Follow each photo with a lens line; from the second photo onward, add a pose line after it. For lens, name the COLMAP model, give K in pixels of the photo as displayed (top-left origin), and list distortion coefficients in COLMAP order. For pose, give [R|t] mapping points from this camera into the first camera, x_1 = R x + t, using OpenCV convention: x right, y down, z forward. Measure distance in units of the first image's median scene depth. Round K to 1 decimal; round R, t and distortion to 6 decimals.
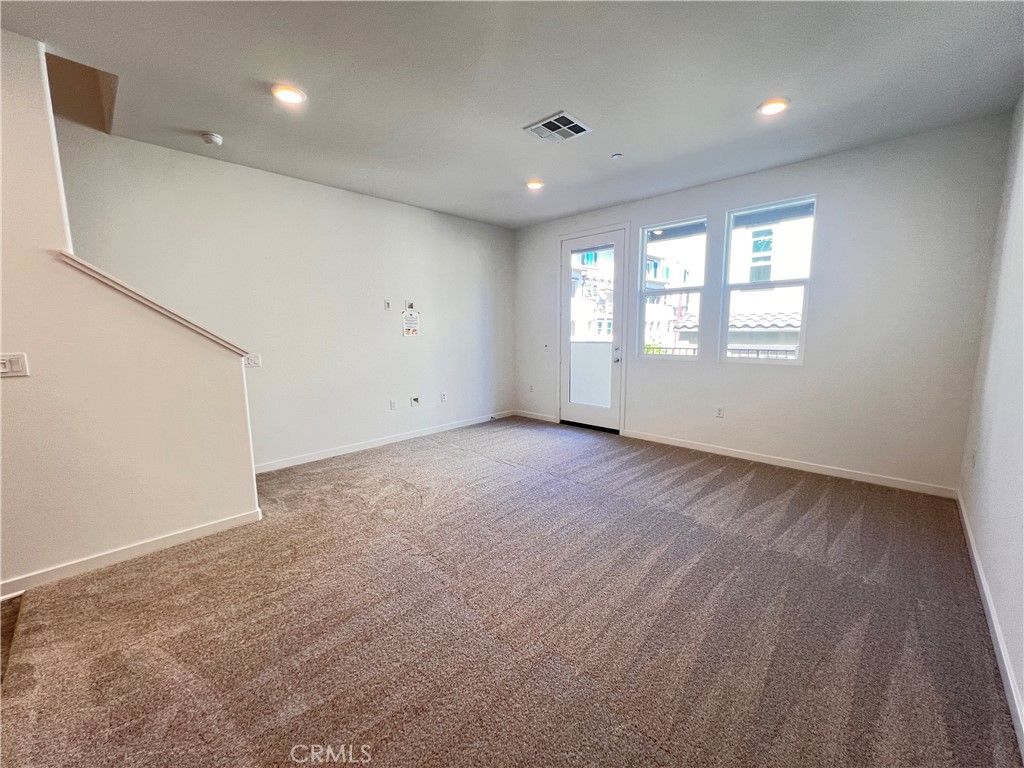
lens RADIAL K [[409.6, 0, 512.0], [0, 409.6, 384.0], [0, 0, 1]] dist [-0.001021, 0.000237]
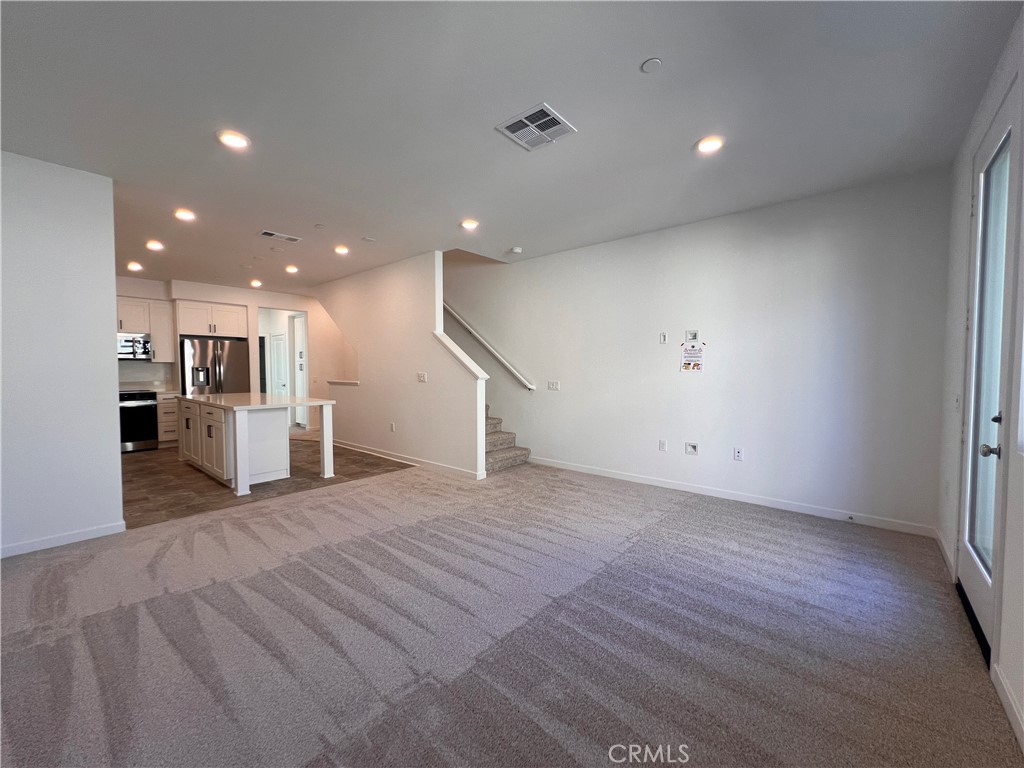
lens RADIAL K [[409.6, 0, 512.0], [0, 409.6, 384.0], [0, 0, 1]] dist [-0.001021, 0.000237]
pose [[0.054532, 0.047269, -0.997393, 0.603591], [-0.132364, 0.990406, 0.039701, -0.077306], [0.989700, 0.129854, 0.060266, 0.594856]]
